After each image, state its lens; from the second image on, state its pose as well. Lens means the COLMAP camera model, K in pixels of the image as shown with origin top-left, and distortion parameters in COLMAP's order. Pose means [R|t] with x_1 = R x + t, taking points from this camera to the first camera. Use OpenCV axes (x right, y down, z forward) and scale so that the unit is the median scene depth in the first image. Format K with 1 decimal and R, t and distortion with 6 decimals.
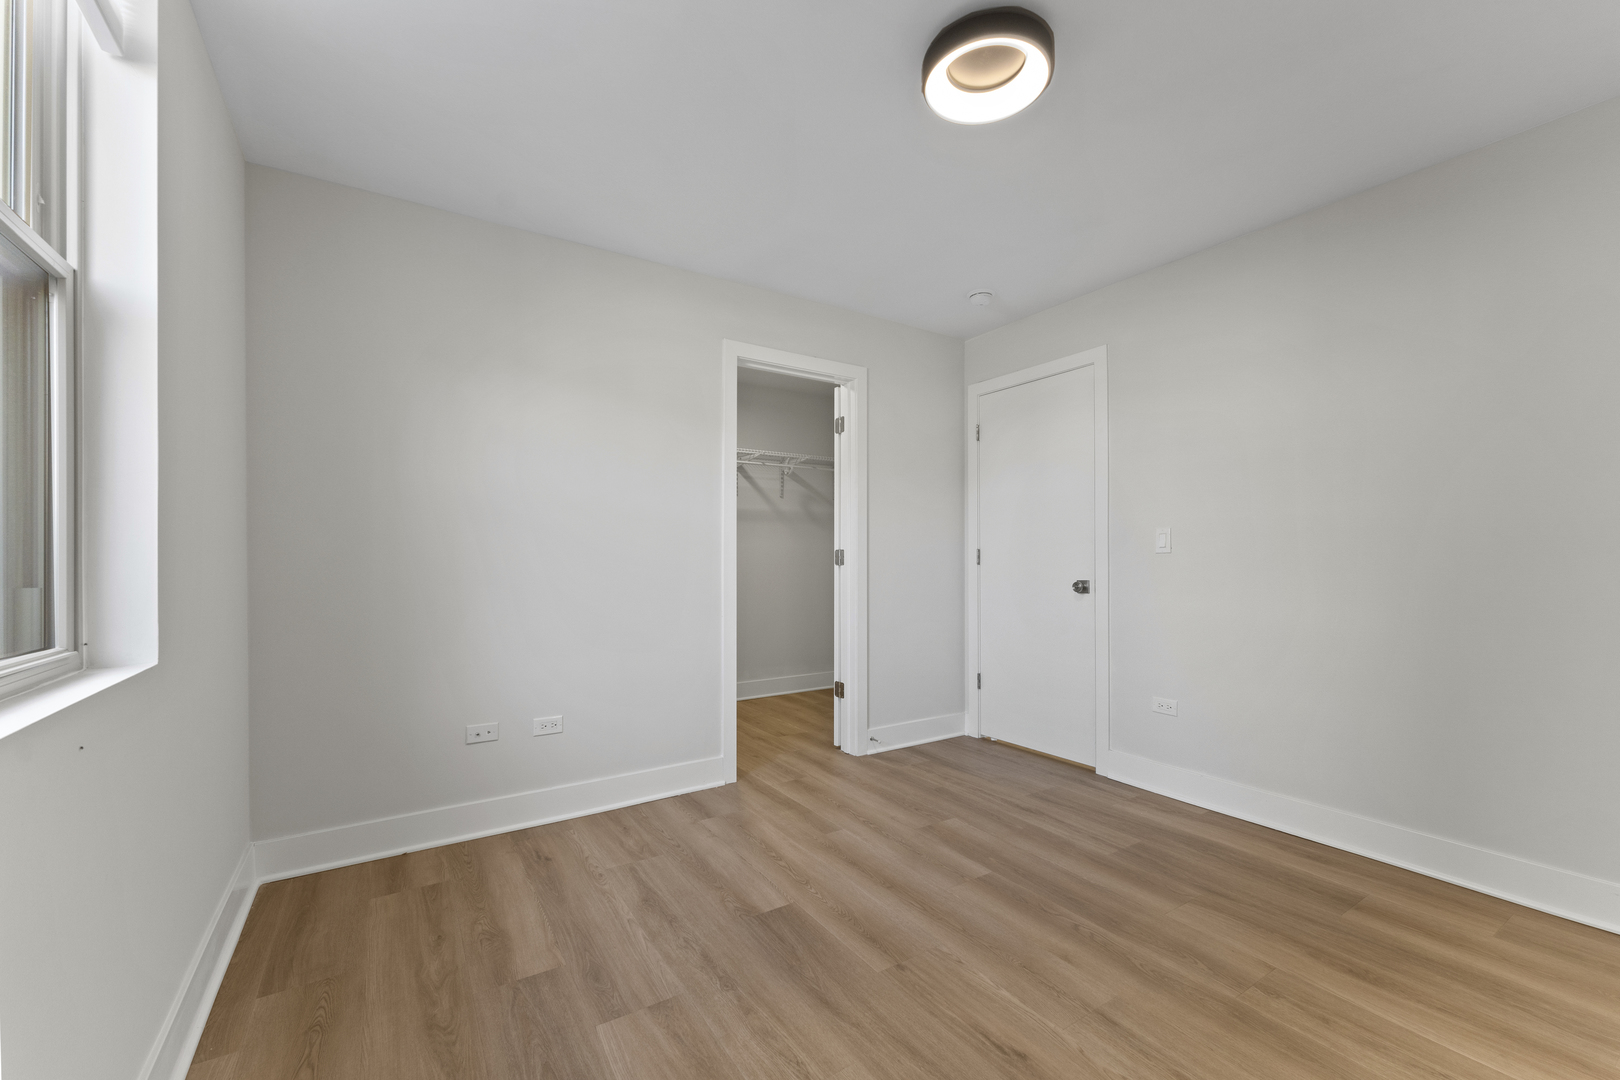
lens RADIAL K [[646.7, 0, 812.0], [0, 646.7, 541.9], [0, 0, 1]] dist [0.000818, -0.000236]
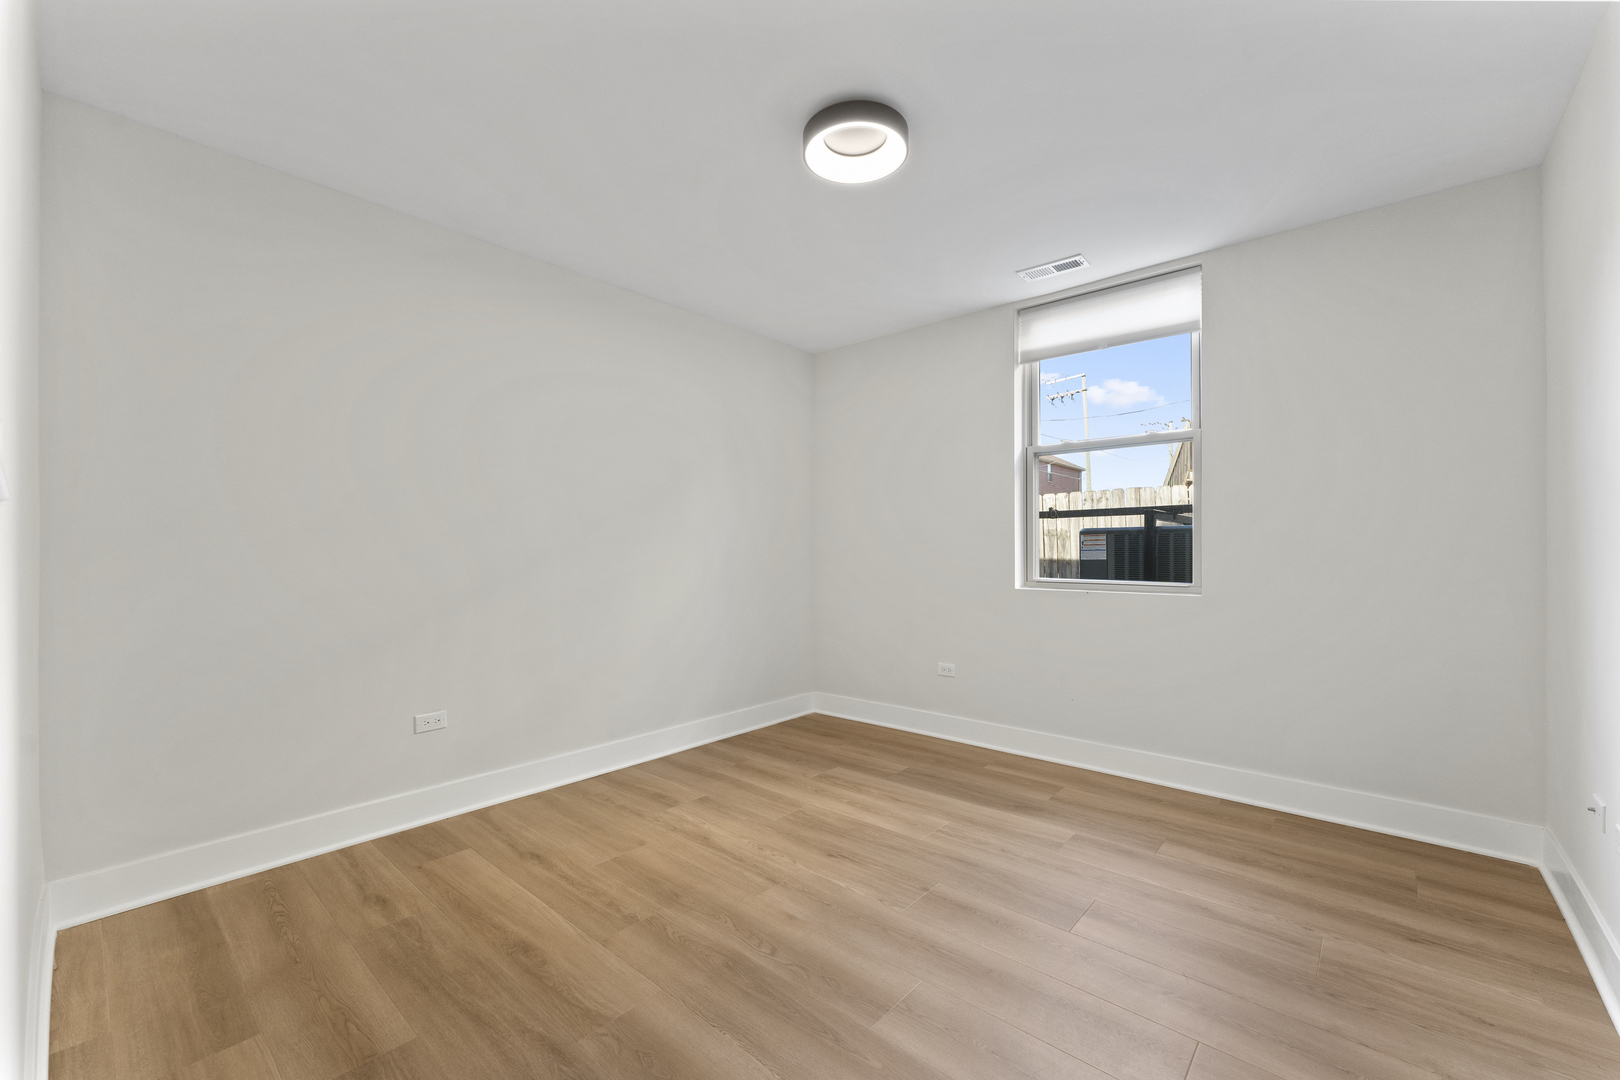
lens RADIAL K [[646.7, 0, 812.0], [0, 646.7, 541.9], [0, 0, 1]] dist [0.000818, -0.000236]
pose [[-0.961276, 0.000335, -0.275589, 0.657788], [0.009512, 0.999444, -0.031962, 0.043662], [0.275425, -0.033345, -0.960744, 2.074524]]
